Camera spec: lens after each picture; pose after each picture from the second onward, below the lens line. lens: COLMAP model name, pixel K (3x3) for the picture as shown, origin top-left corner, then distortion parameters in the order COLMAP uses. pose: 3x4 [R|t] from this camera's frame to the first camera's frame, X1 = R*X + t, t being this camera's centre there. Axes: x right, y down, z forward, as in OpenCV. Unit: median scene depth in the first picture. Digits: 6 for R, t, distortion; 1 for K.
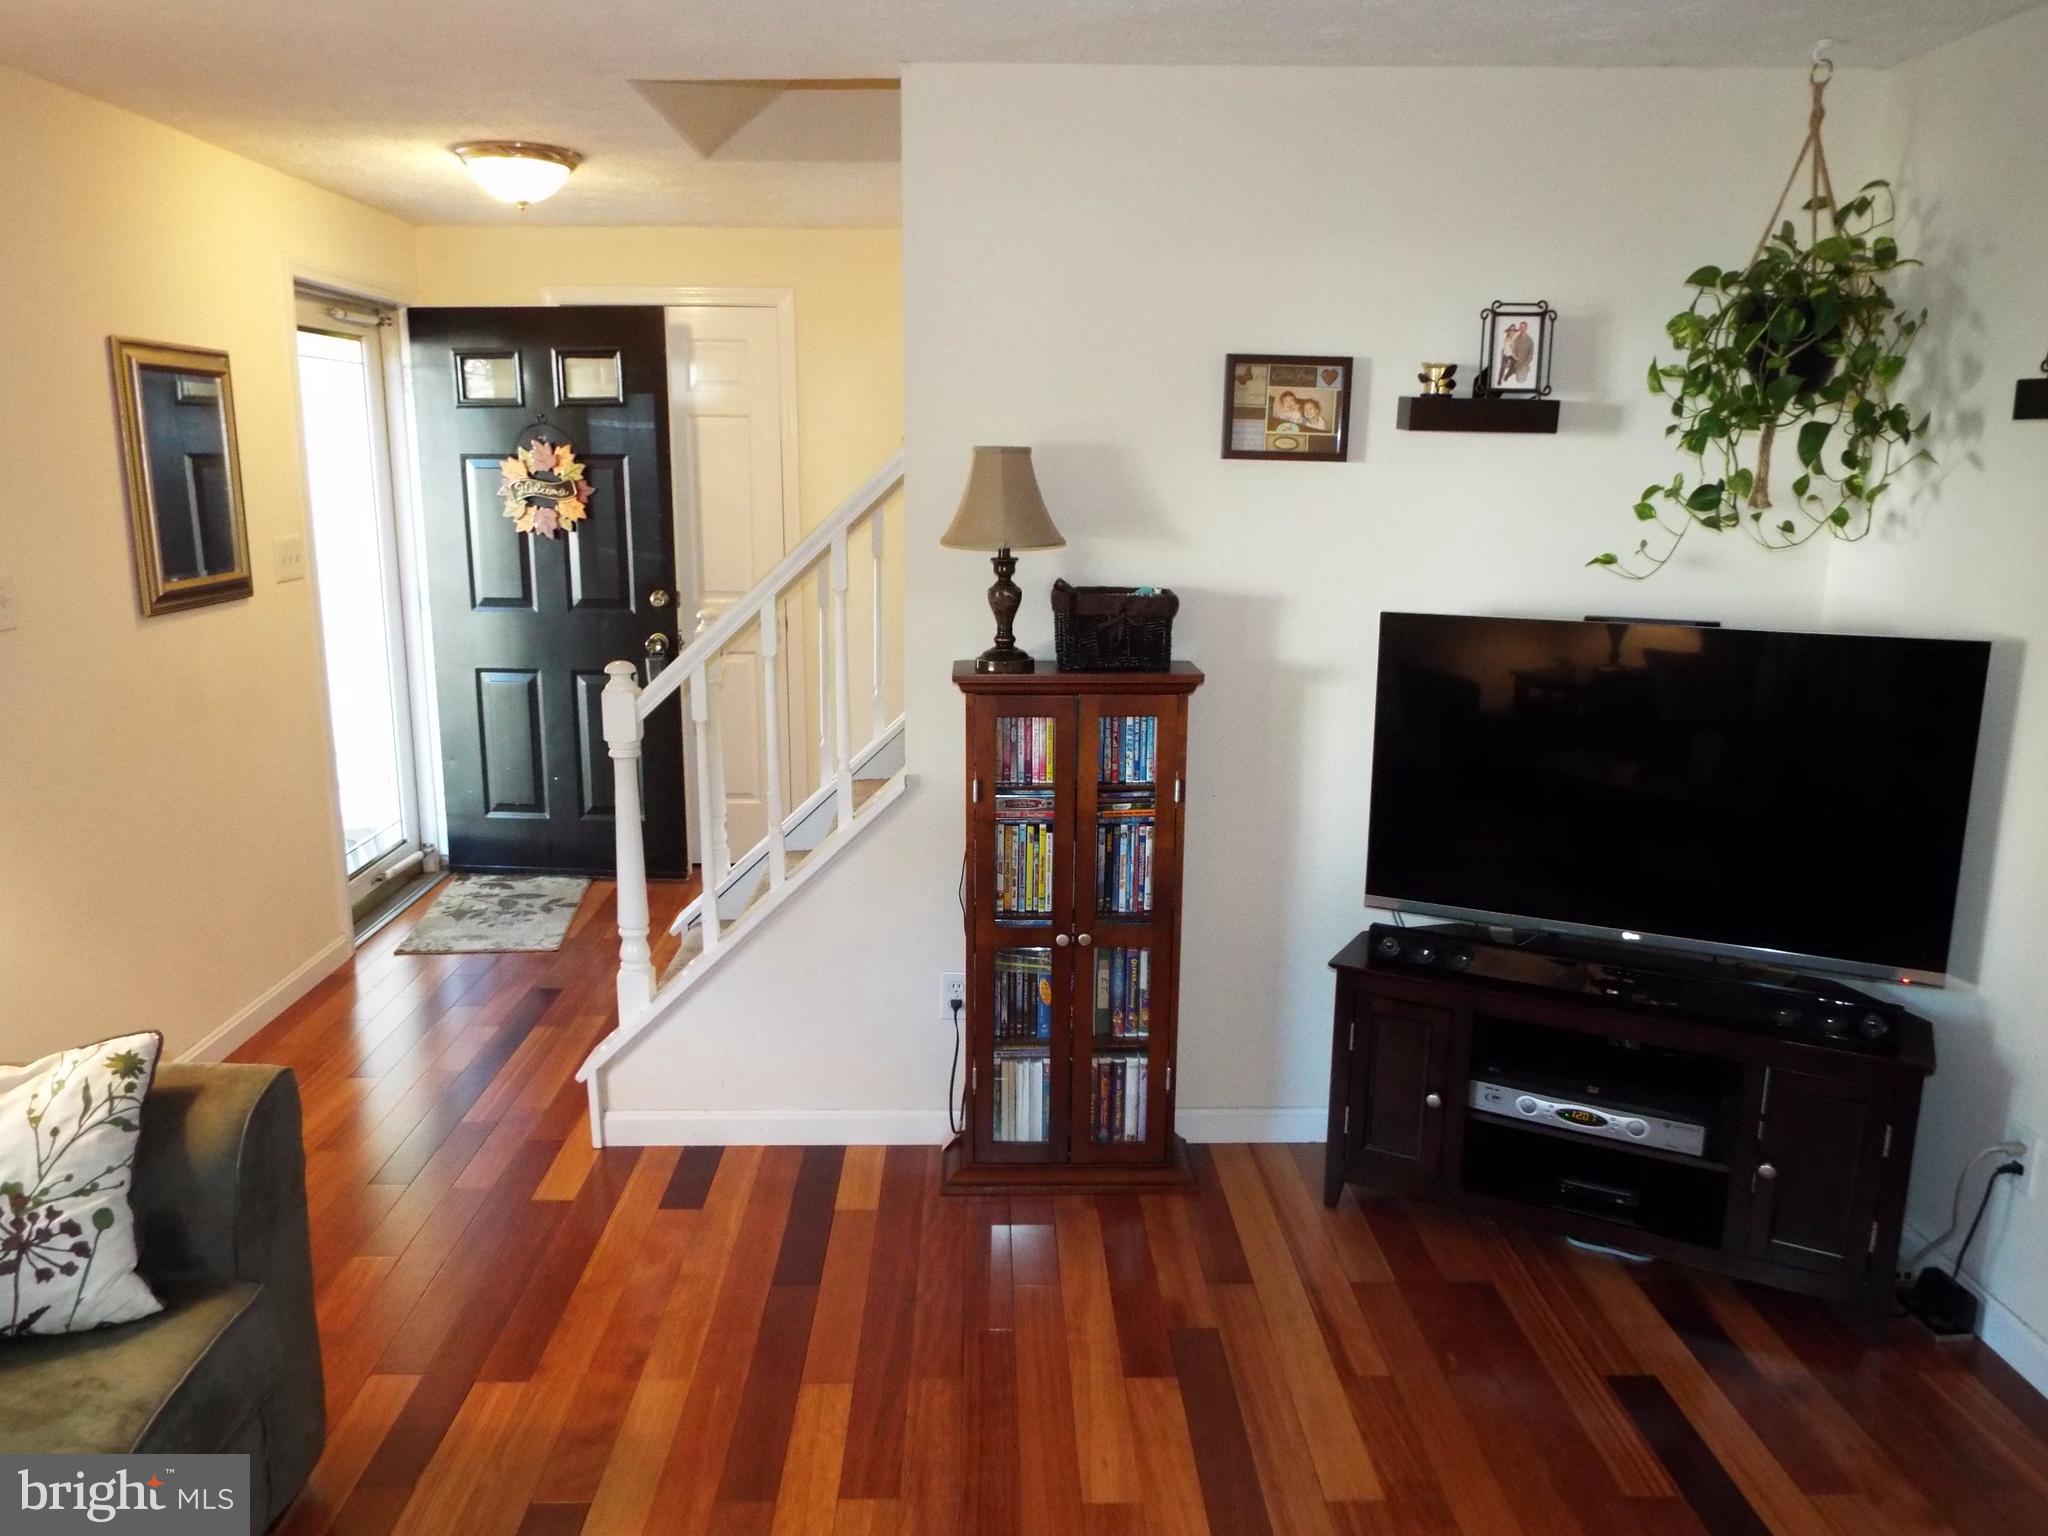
lens RADIAL K [[1500.6, 0, 1033.0], [0, 1500.6, 780.5], [0, 0, 1]] dist [-0.012651, 0.016402]
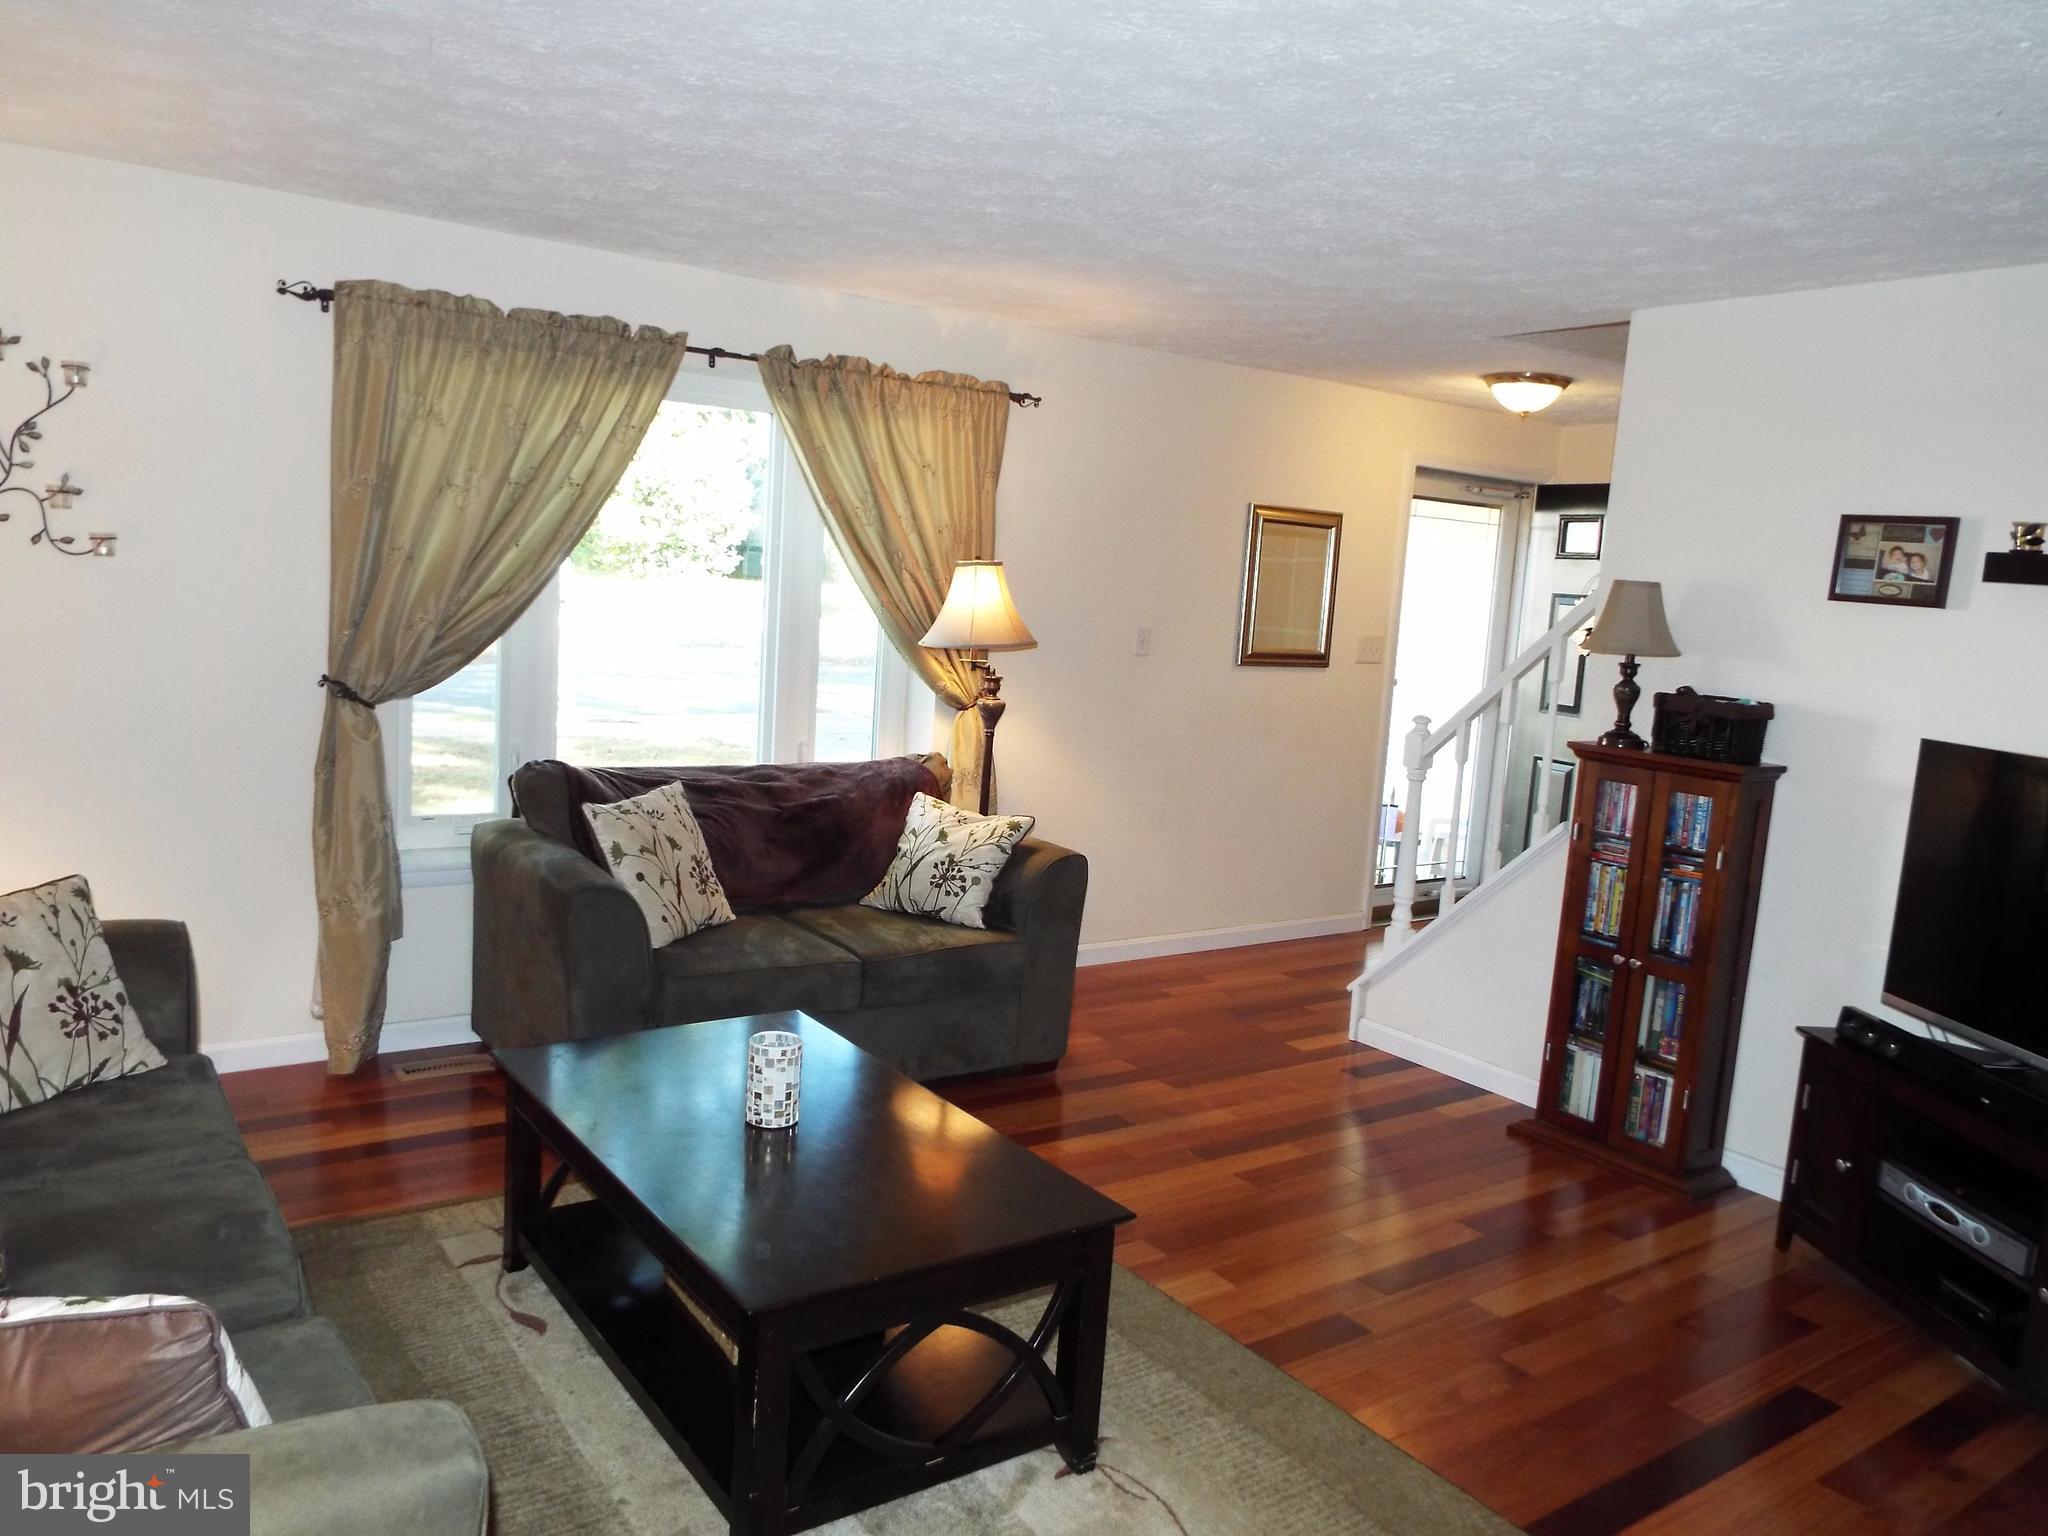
lens RADIAL K [[1500.6, 0, 1018.0], [0, 1500.6, 771.4], [0, 0, 1]] dist [-0.012651, 0.016402]
pose [[0.563619, 0.141589, -0.813809, 0.753890], [-0.236420, 0.971636, 0.005311, 0.064866], [0.791479, 0.189407, 0.581108, -0.179950]]
